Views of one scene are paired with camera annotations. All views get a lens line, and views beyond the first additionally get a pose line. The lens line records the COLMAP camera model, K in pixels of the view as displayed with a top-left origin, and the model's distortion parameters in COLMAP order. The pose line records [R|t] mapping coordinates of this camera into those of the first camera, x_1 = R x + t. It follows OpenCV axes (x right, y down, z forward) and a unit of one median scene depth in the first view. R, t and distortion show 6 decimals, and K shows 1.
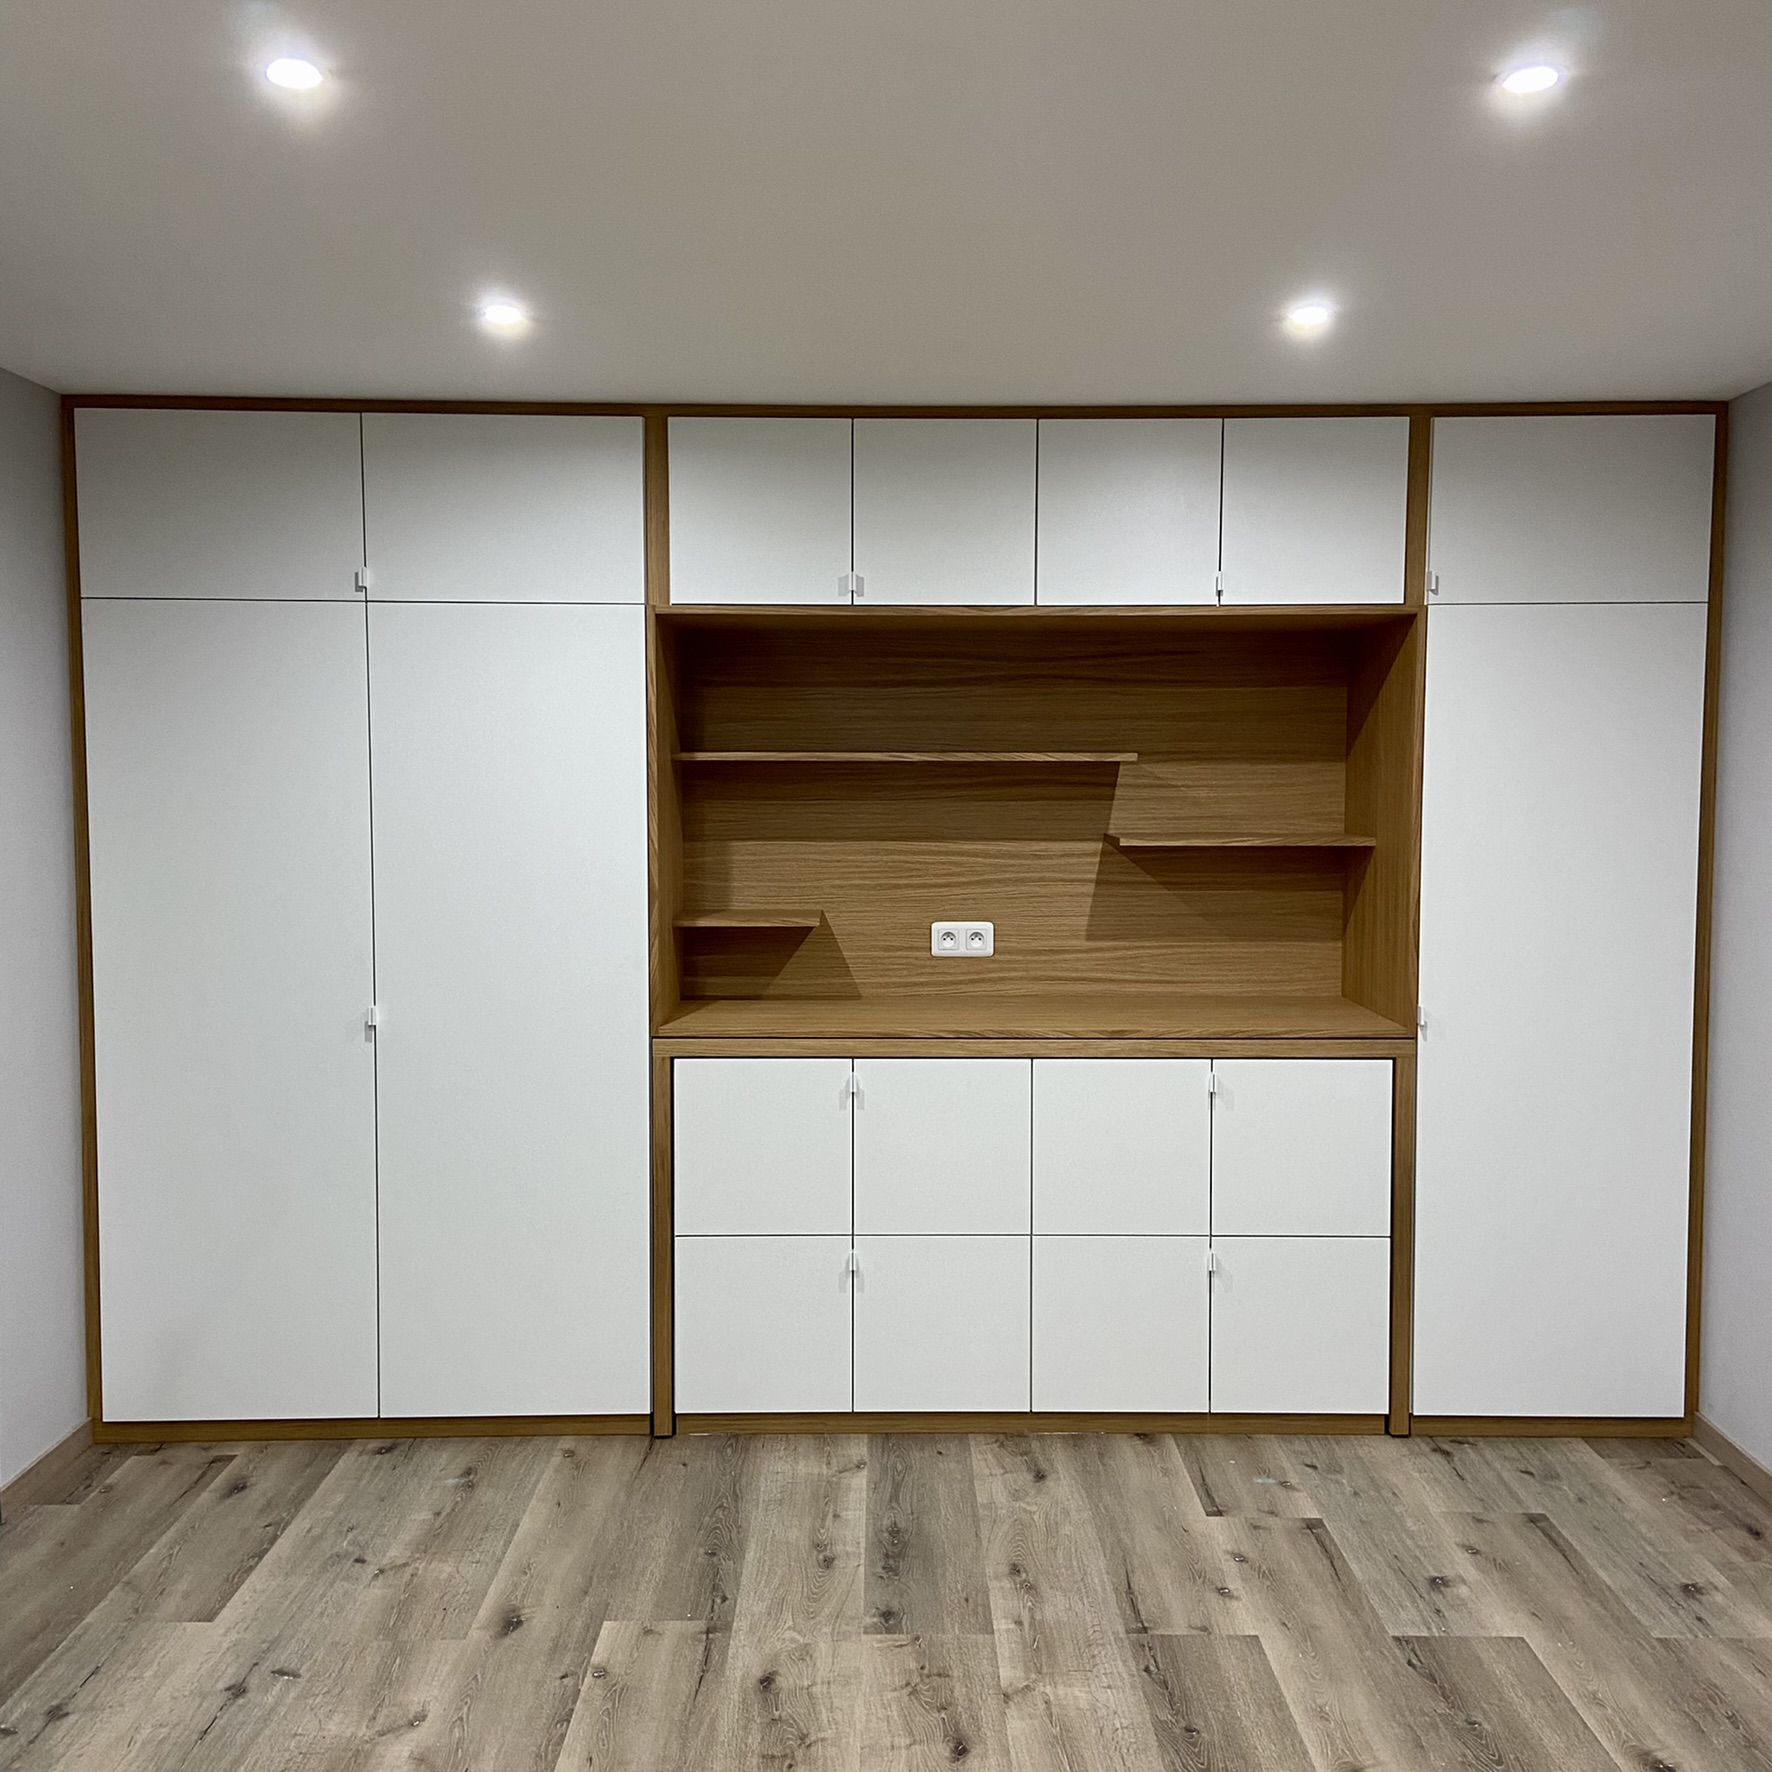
lens RADIAL K [[1798.0, 0, 893.9], [0, 1798.0, 874.3], [0, 0, 1]] dist [0.068058, 0.000000]
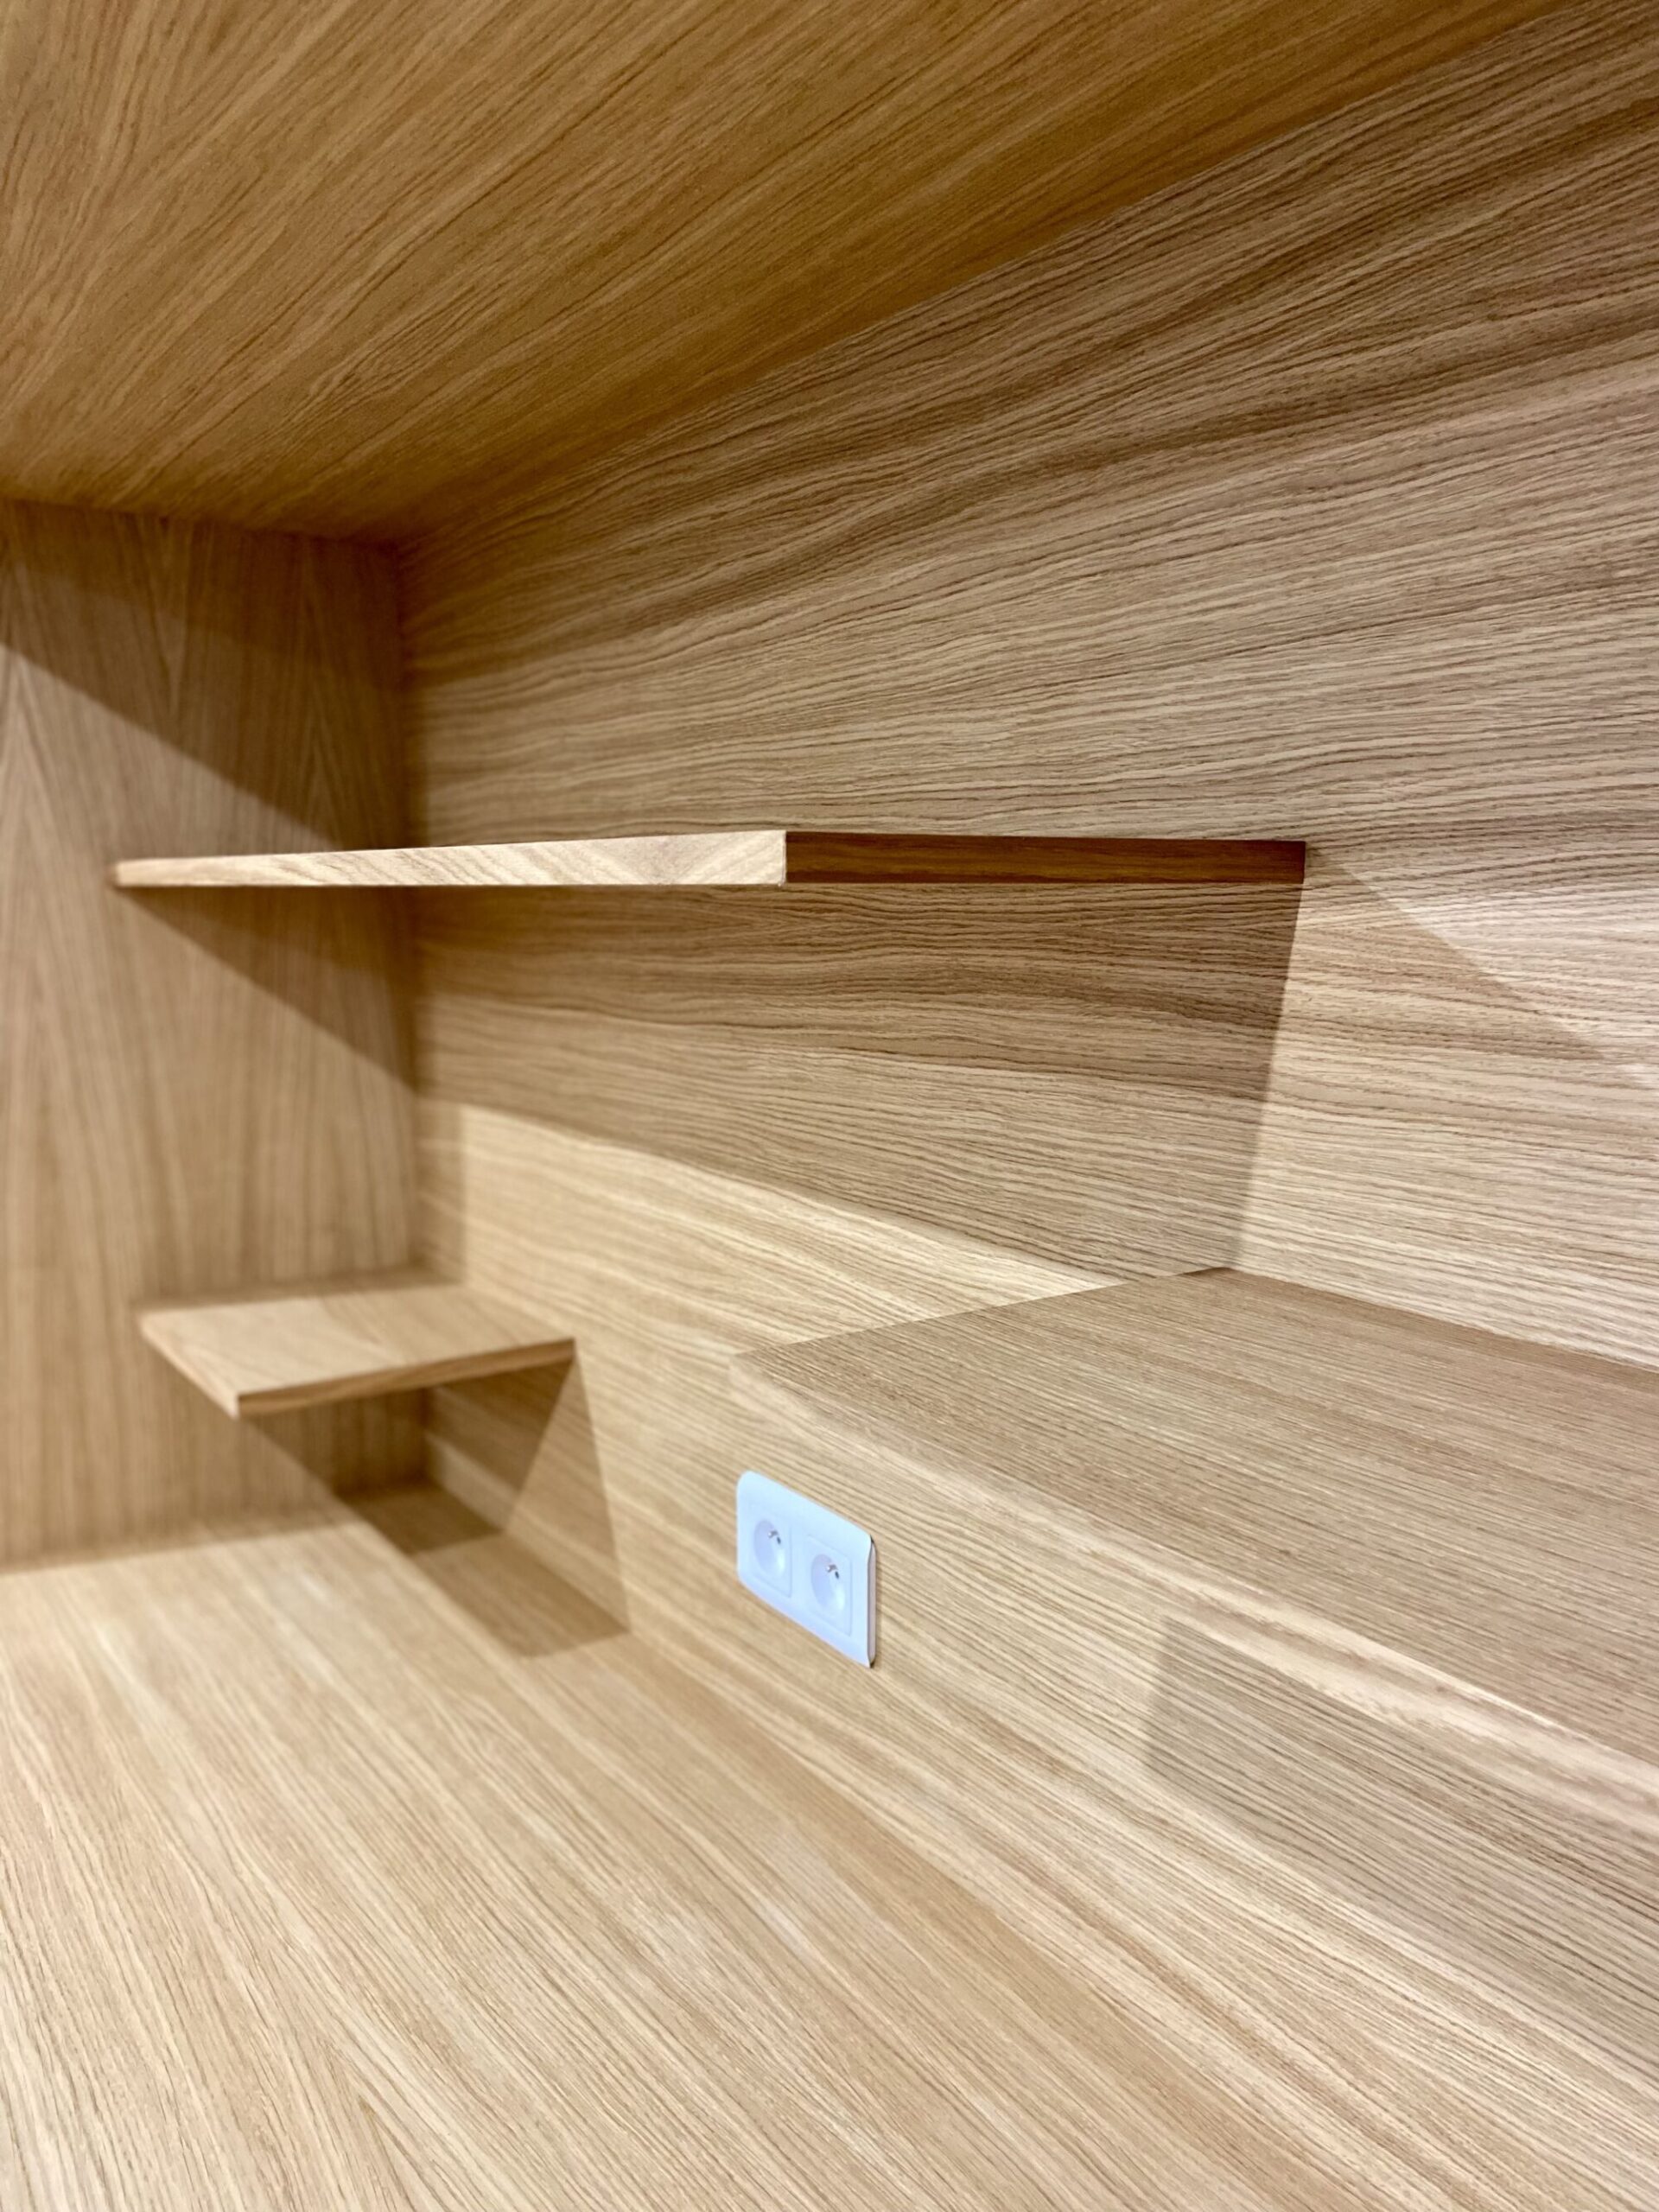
lens RADIAL K [[1668.7, 0, 837.9], [0, 1668.7, 1098.9], [0, 0, 1]] dist [0.115652, -0.145596]
pose [[0.552130, 0.101202, -0.827593, 0.239662], [-0.051886, 0.994853, 0.087040, -0.053928], [0.832142, -0.005117, 0.554539, 0.869466]]
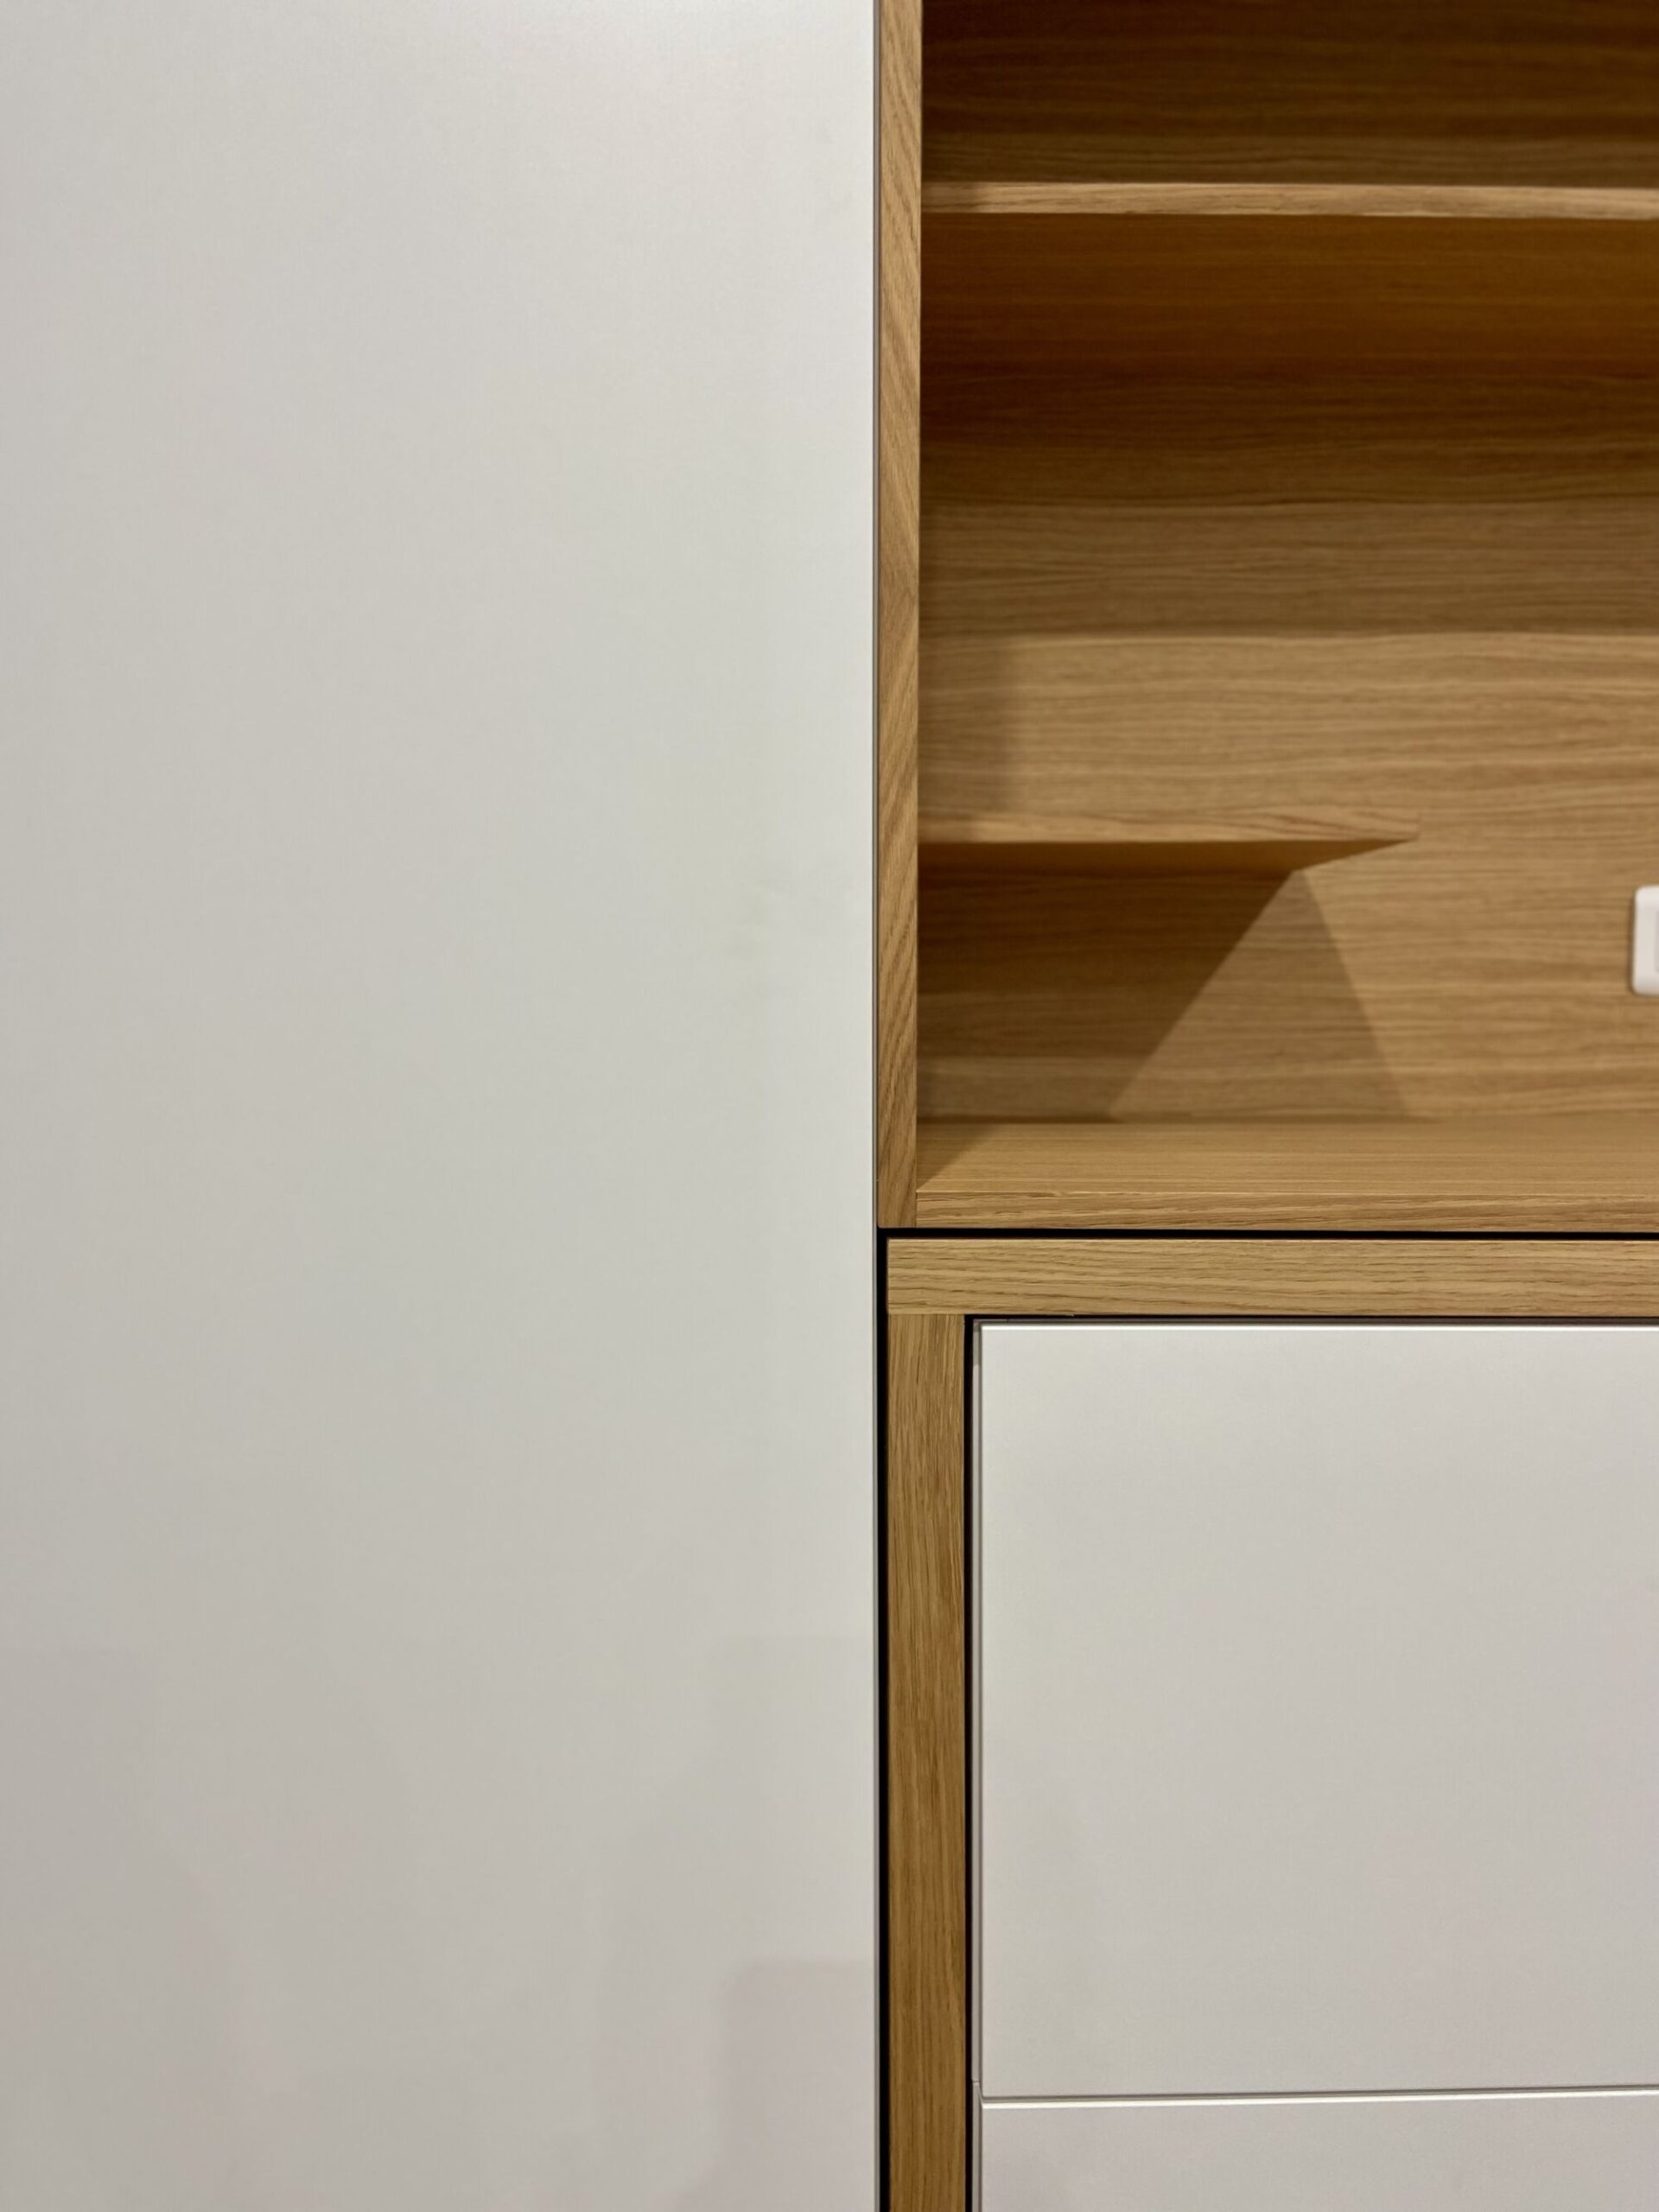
lens RADIAL K [[1668.7, 0, 813.3], [0, 1668.7, 1108.8], [0, 0, 1]] dist [0.115652, -0.145596]
pose [[0.999993, -0.003672, -0.000044, -0.126929], [0.003672, 0.999993, 0.001168, 0.065782], [0.000040, -0.001168, 0.999999, 0.695360]]
